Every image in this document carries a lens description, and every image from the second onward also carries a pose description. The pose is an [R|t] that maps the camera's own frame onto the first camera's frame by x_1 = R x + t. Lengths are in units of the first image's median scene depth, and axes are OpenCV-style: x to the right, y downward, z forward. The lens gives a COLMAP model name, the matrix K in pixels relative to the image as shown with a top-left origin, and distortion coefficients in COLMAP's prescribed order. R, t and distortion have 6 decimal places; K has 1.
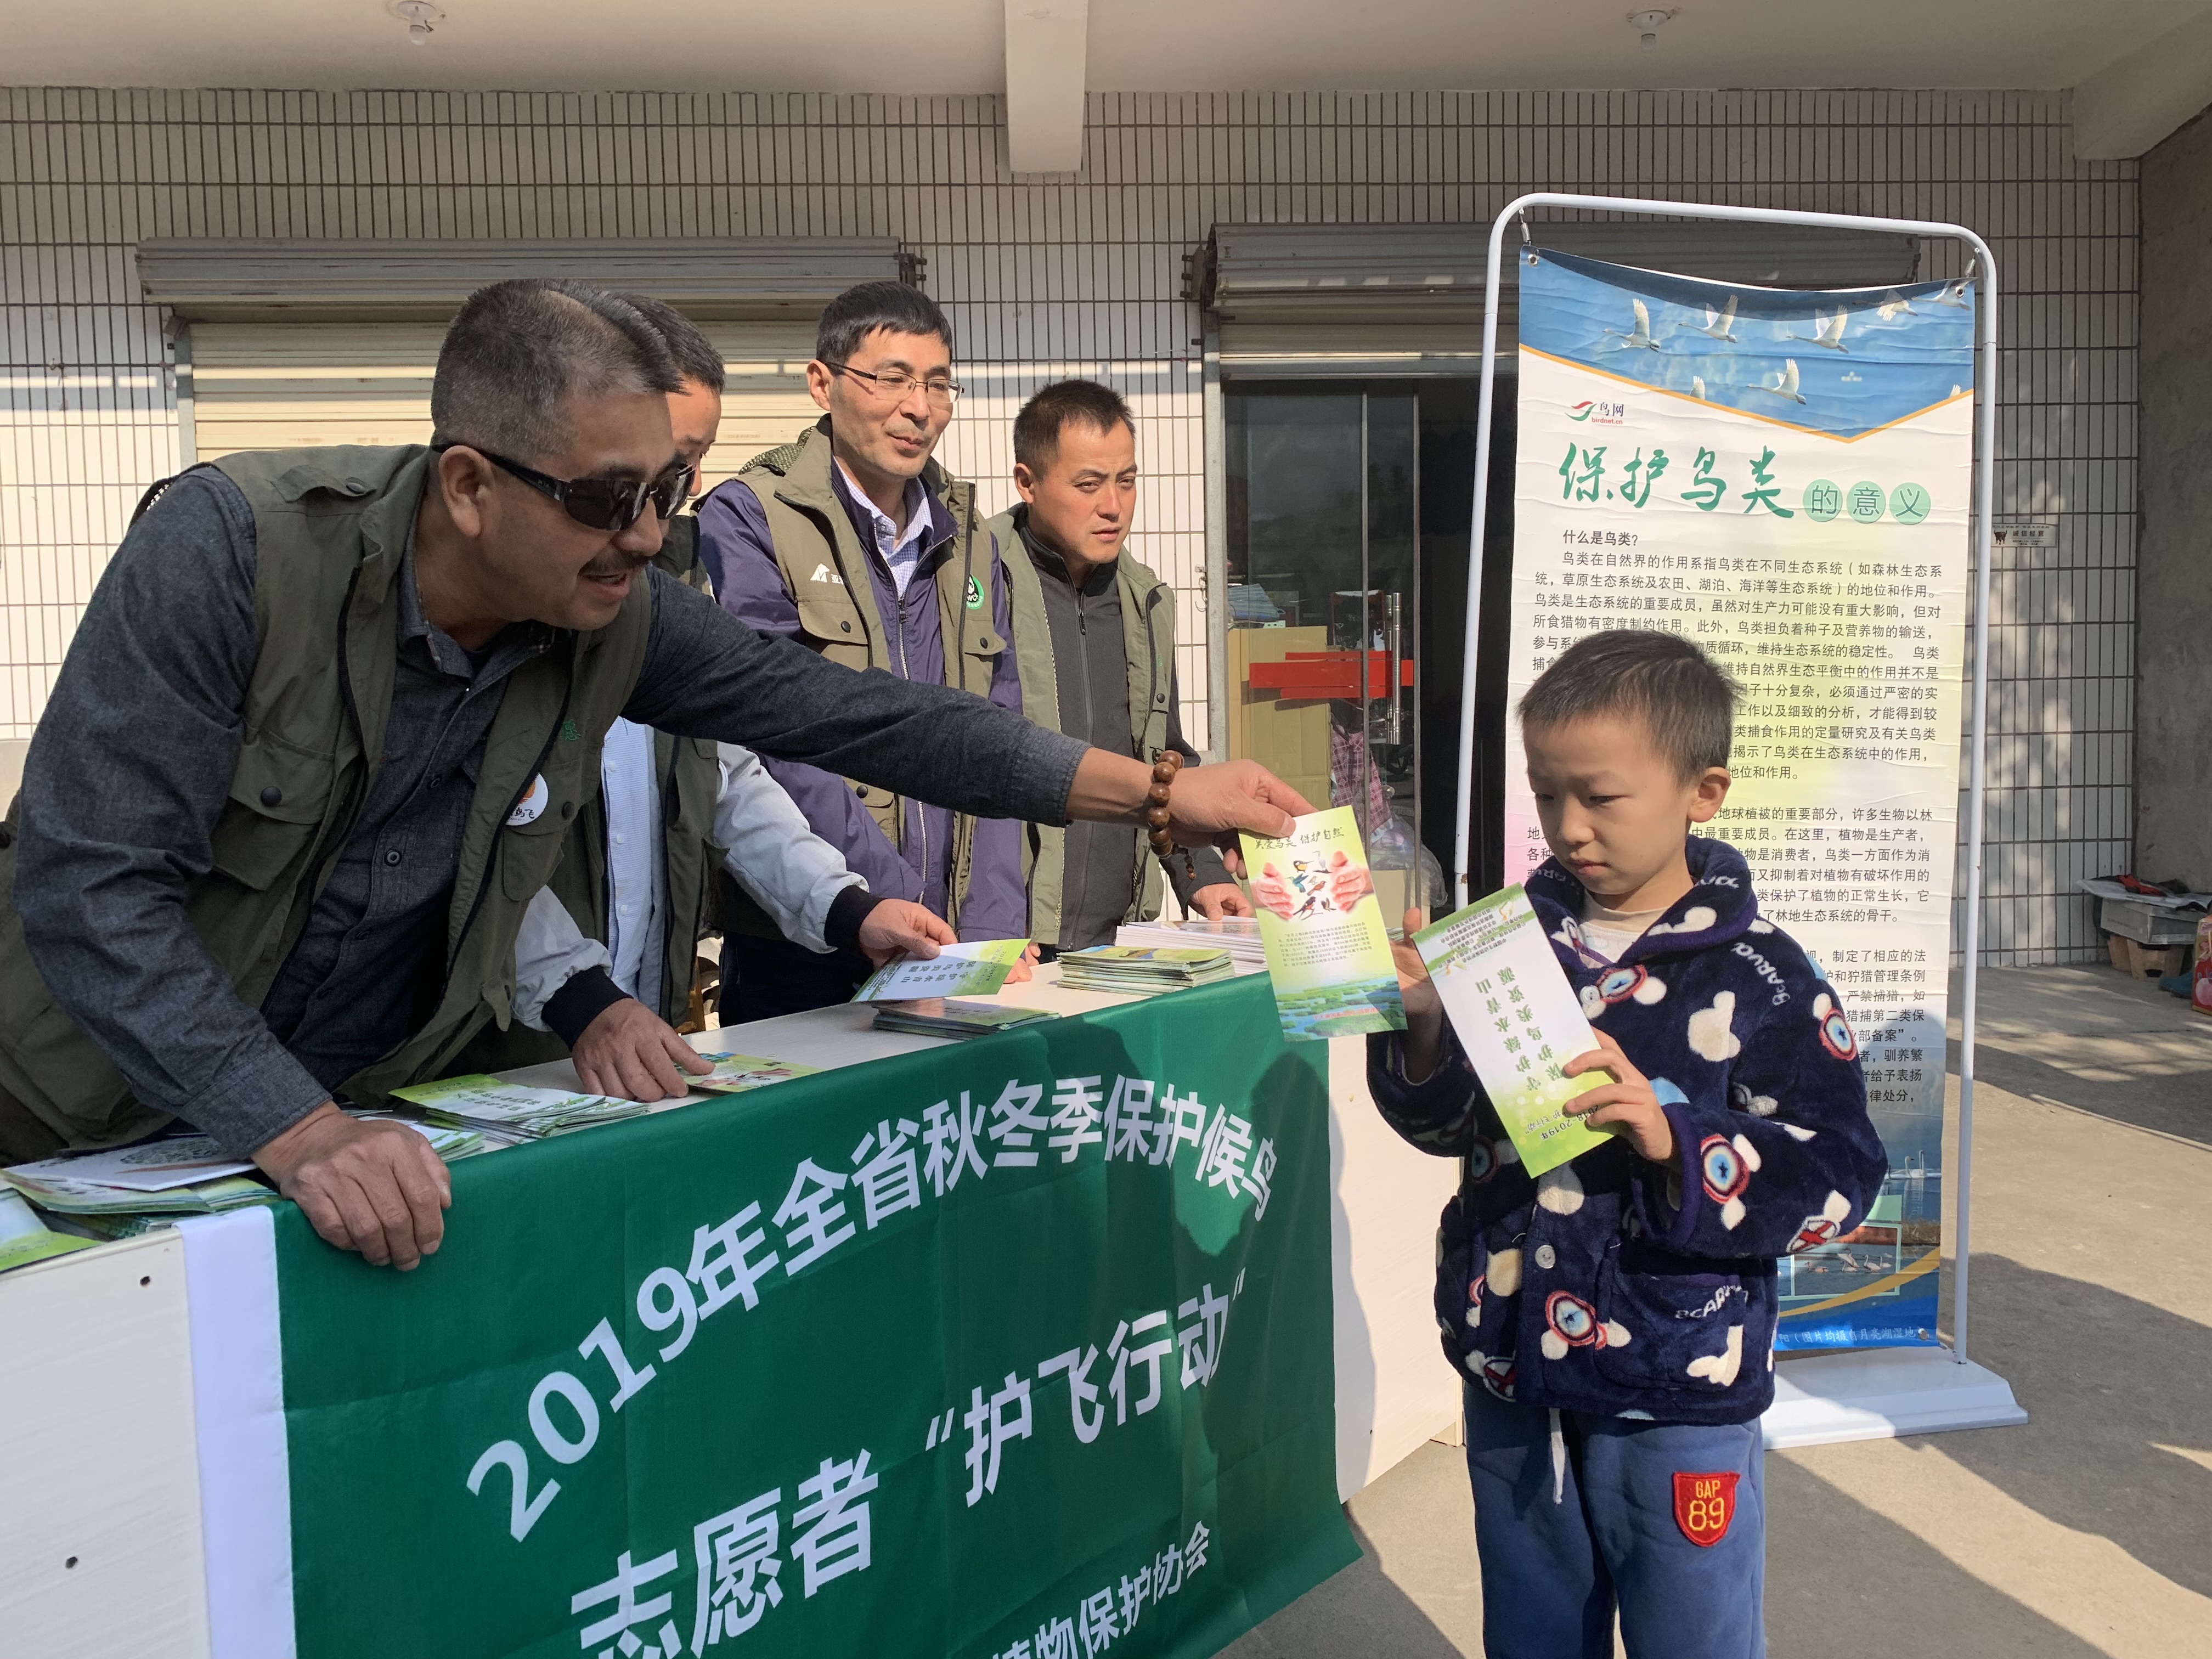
lens RADIAL K [[1748.4, 0, 1033.5], [0, 1748.4, 784.9], [0, 0, 1]] dist [0.017217, 0.005789]
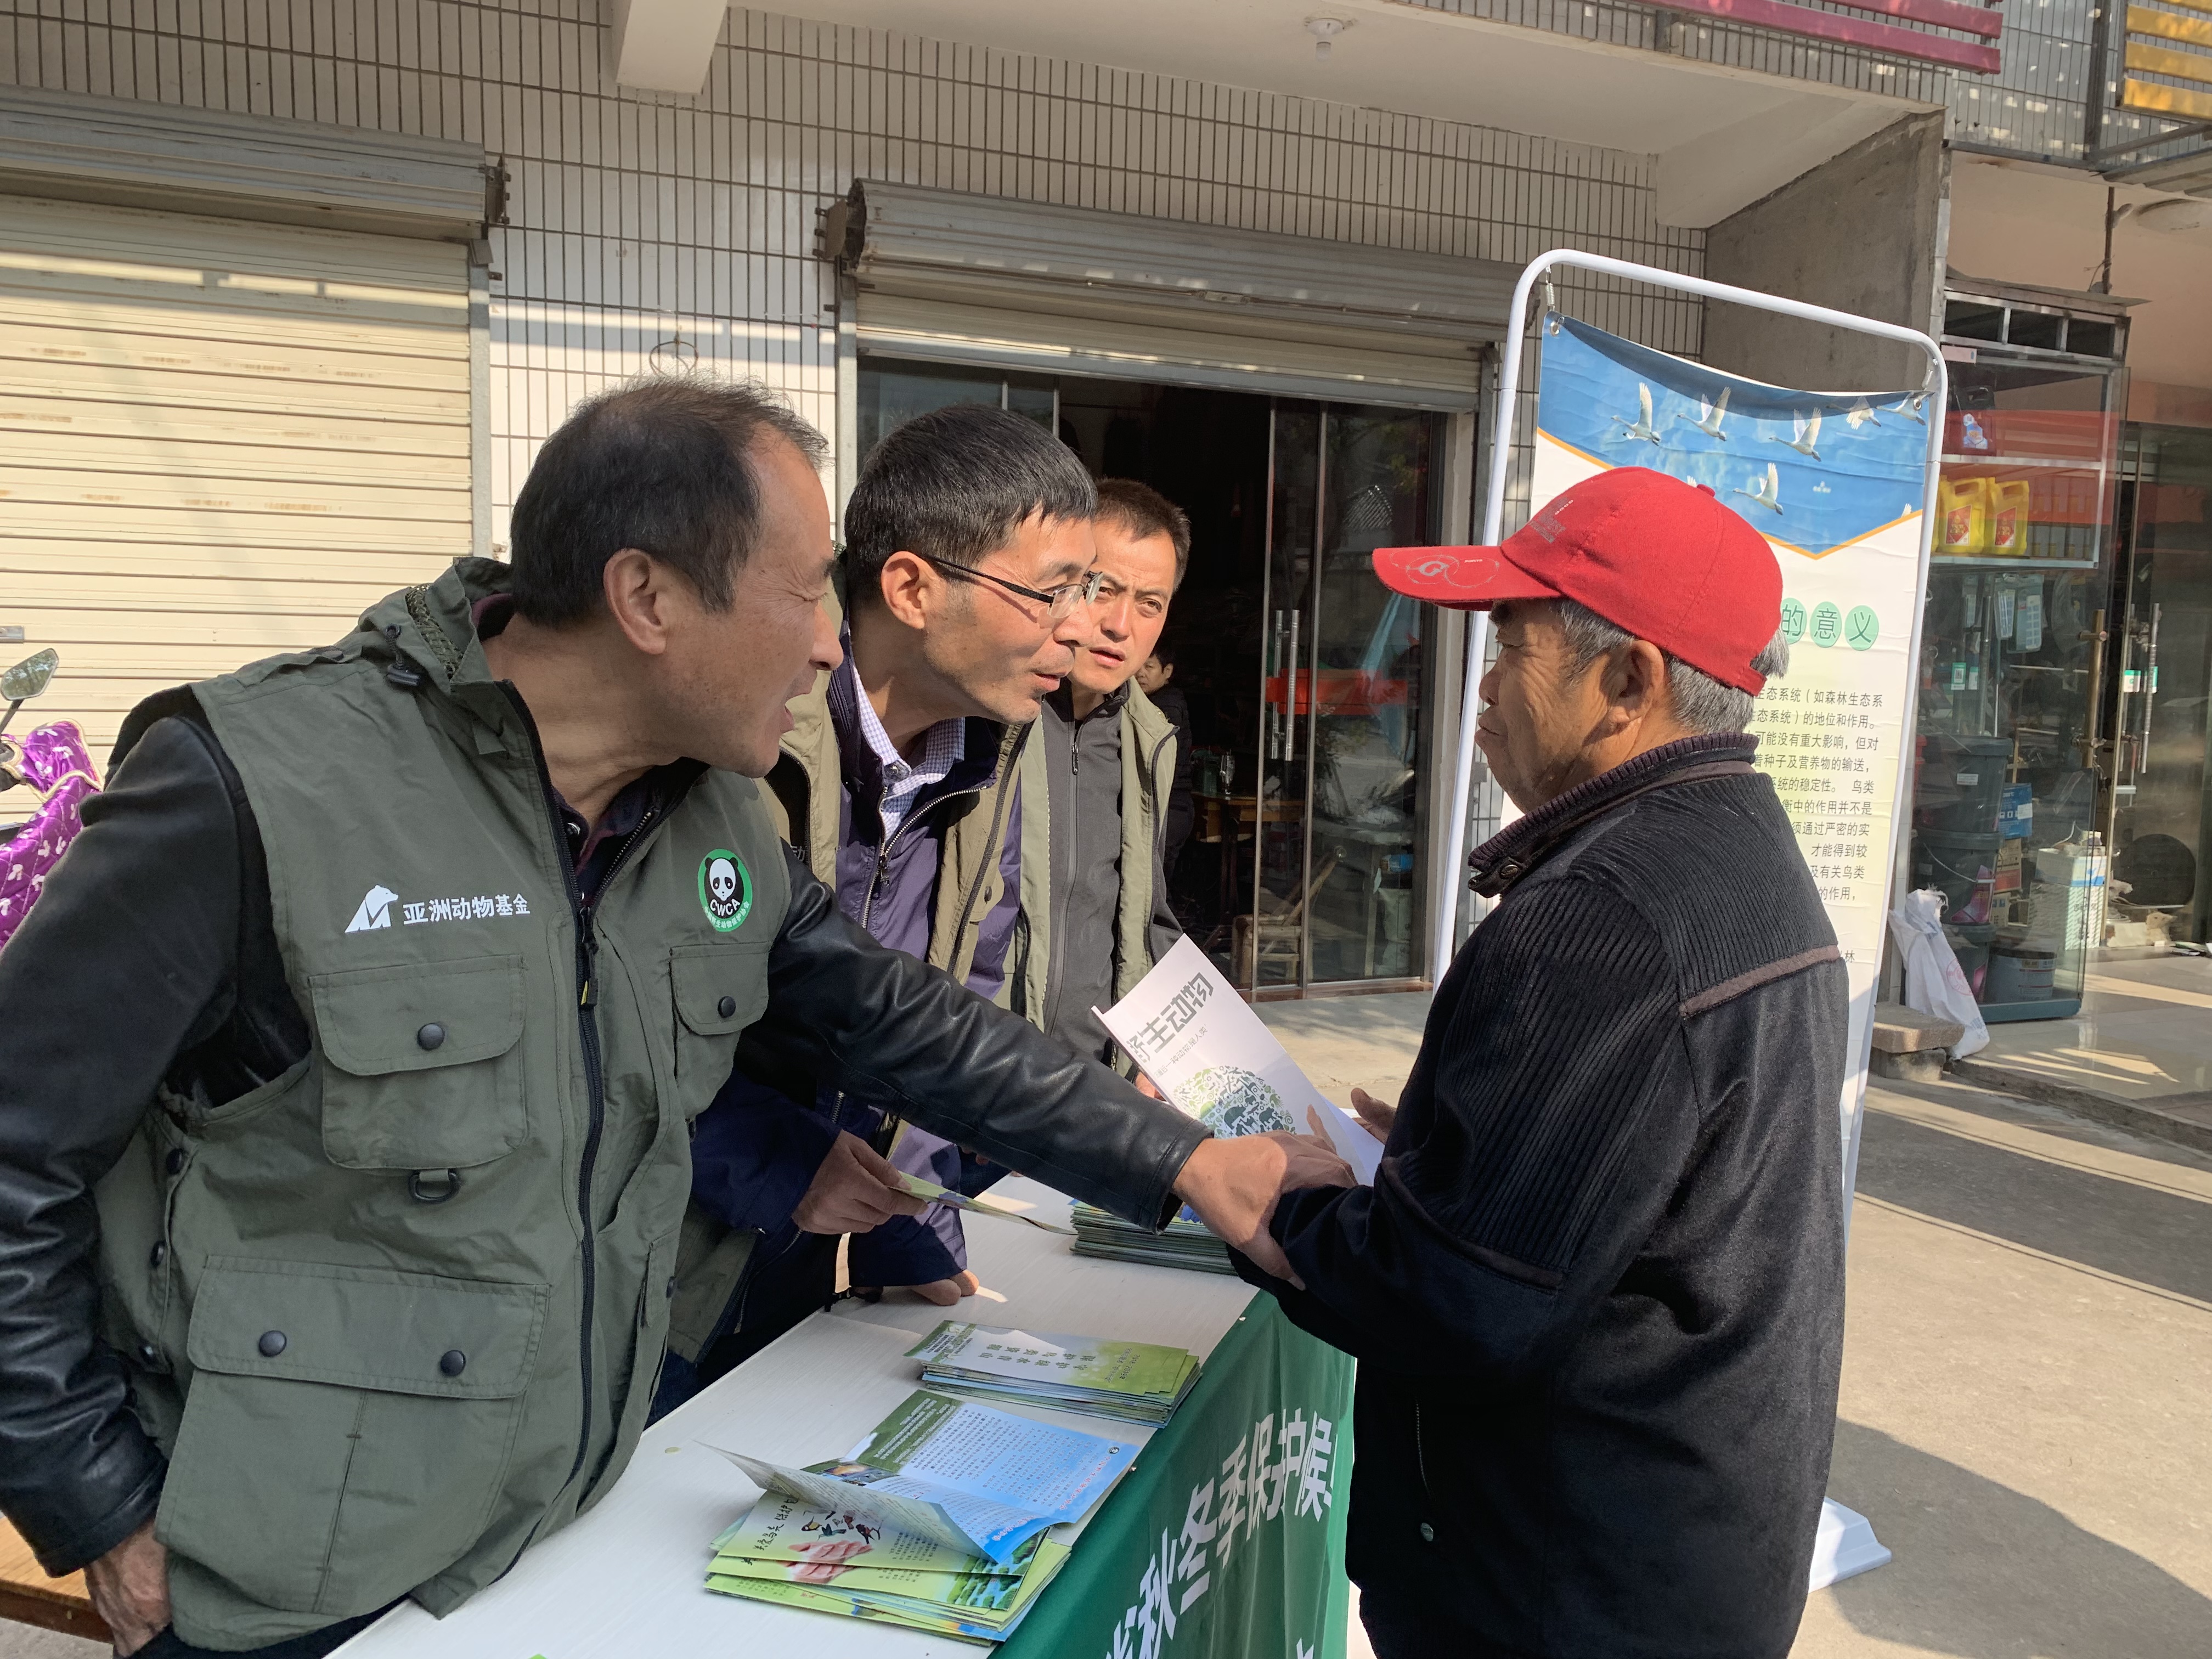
lens RADIAL K [[1777.7, 0, 1106.0], [0, 1777.7, 829.5], [0, 0, 1]] dist [0.064622, -0.111000]
pose [[0.946515, 0.012527, 0.322417, -0.184015], [-0.027011, 0.998815, 0.040489, -0.080399], [-0.321528, -0.047032, 0.945731, 0.223473]]
